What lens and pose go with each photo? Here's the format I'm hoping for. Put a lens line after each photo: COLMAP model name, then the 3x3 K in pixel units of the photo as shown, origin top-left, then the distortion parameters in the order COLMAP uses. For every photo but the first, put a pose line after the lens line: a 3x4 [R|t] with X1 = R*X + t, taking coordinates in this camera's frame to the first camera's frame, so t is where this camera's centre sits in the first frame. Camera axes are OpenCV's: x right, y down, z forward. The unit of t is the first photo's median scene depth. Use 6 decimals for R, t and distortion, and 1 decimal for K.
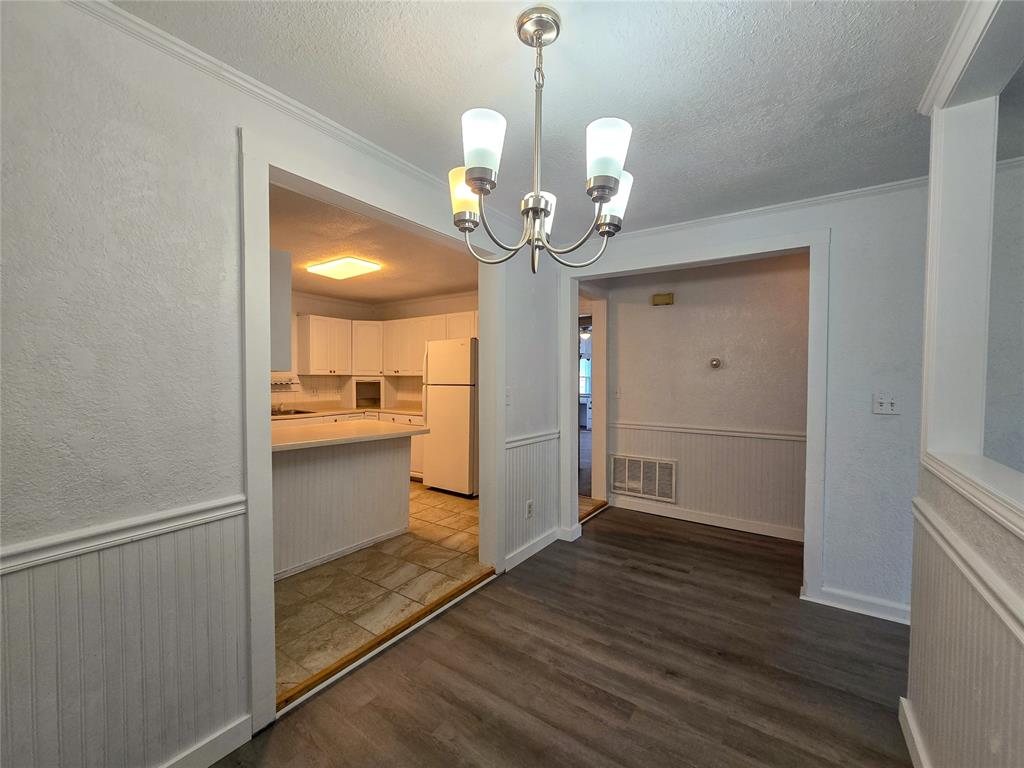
lens RADIAL K [[419.1, 0, 508.5], [0, 419.1, 387.4], [0, 0, 1]] dist [-0.000586, -0.002196]
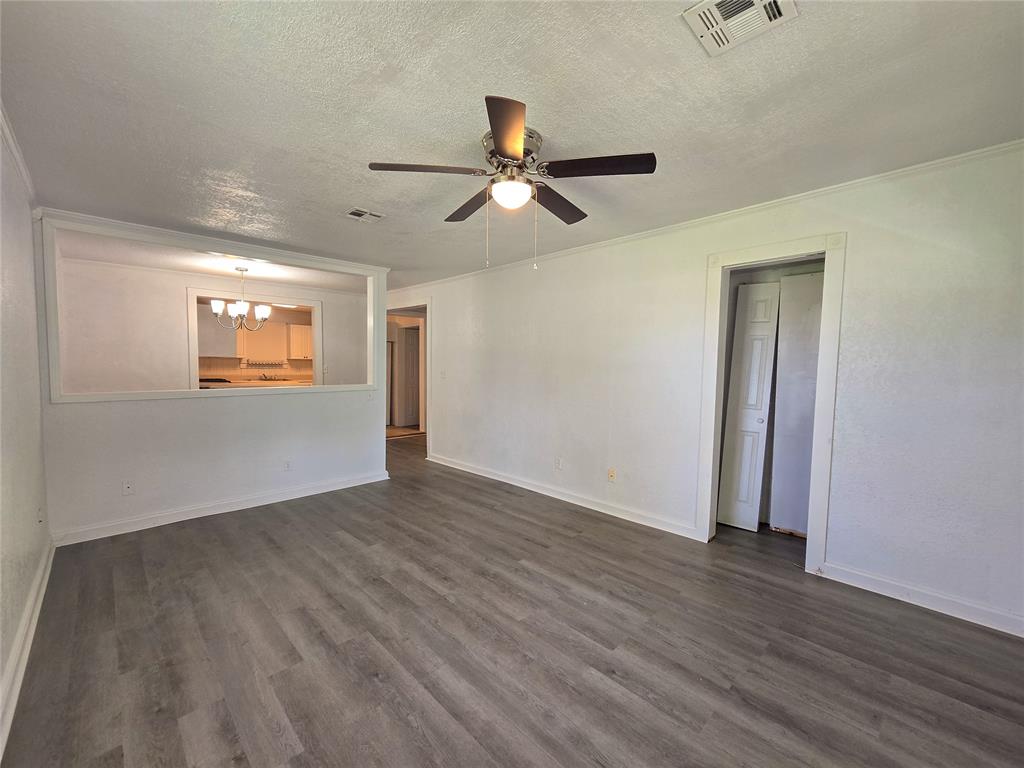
lens RADIAL K [[419.1, 0, 508.5], [0, 419.1, 387.4], [0, 0, 1]] dist [-0.000586, -0.002196]
pose [[0.981879, 0.017992, -0.188653, 2.049864], [-0.010760, 0.999170, 0.039291, 0.026386], [0.189204, -0.036549, 0.981257, -1.502426]]
